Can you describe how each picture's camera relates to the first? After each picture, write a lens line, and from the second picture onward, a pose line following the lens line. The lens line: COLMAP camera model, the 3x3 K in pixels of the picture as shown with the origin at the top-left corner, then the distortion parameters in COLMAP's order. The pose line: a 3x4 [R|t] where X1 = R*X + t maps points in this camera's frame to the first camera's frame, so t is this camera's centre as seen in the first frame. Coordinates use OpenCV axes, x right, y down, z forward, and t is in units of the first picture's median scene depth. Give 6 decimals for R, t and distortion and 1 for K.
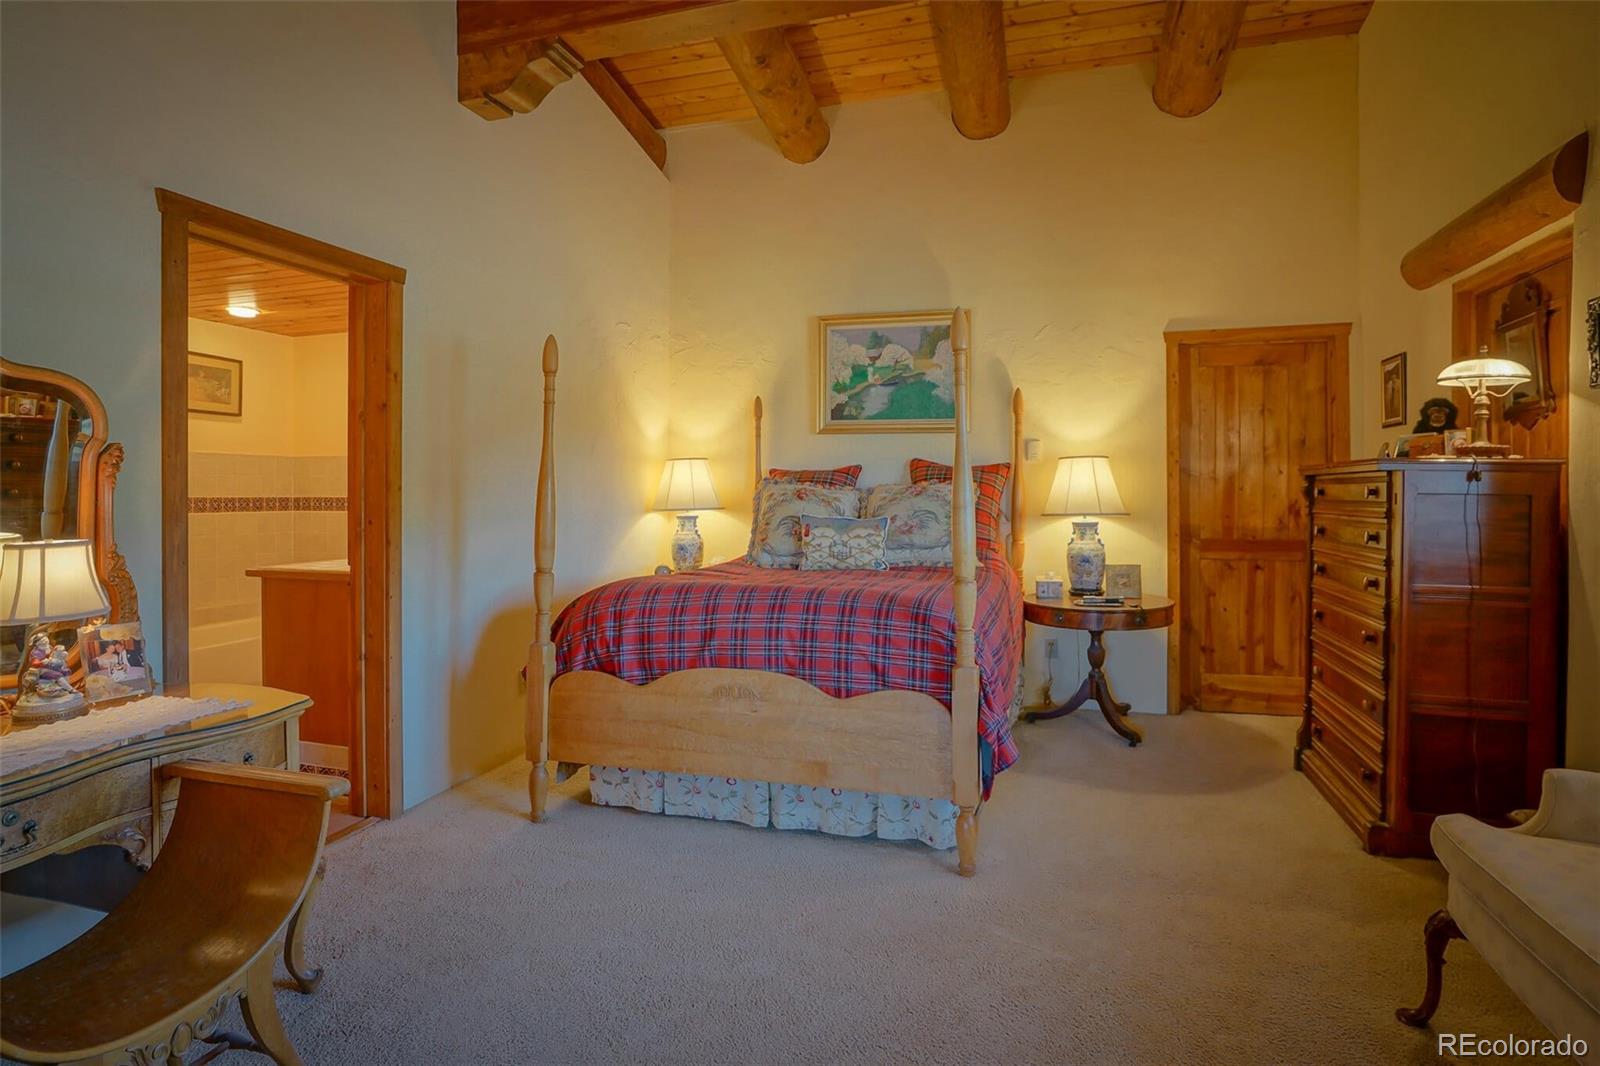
lens RADIAL K [[830.6, 0, 821.0], [0, 830.6, 489.7], [0, 0, 1]] dist [-0.041404, 0.021071]
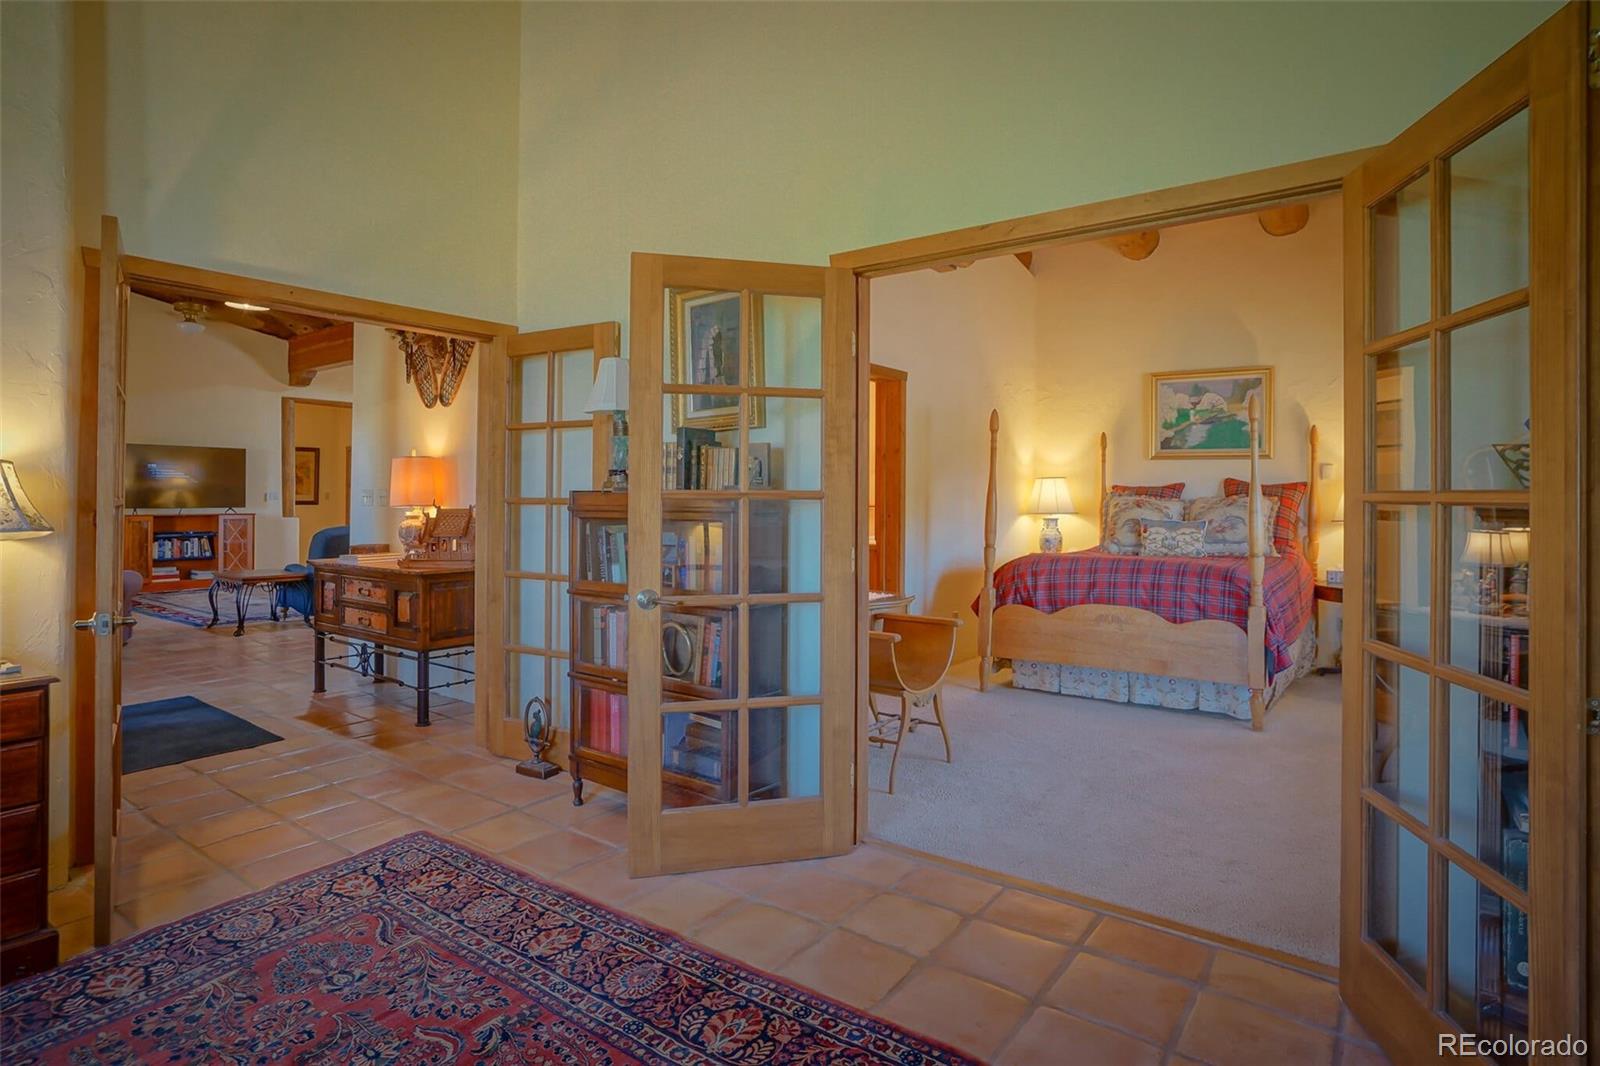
lens RADIAL K [[830.6, 0, 821.0], [0, 830.6, 489.7], [0, 0, 1]] dist [-0.041404, 0.021071]
pose [[0.938446, 0.005973, -0.345375, -0.053795], [-0.009781, 0.999909, -0.009286, -0.000034], [0.345288, 0.012092, 0.938419, -0.577339]]
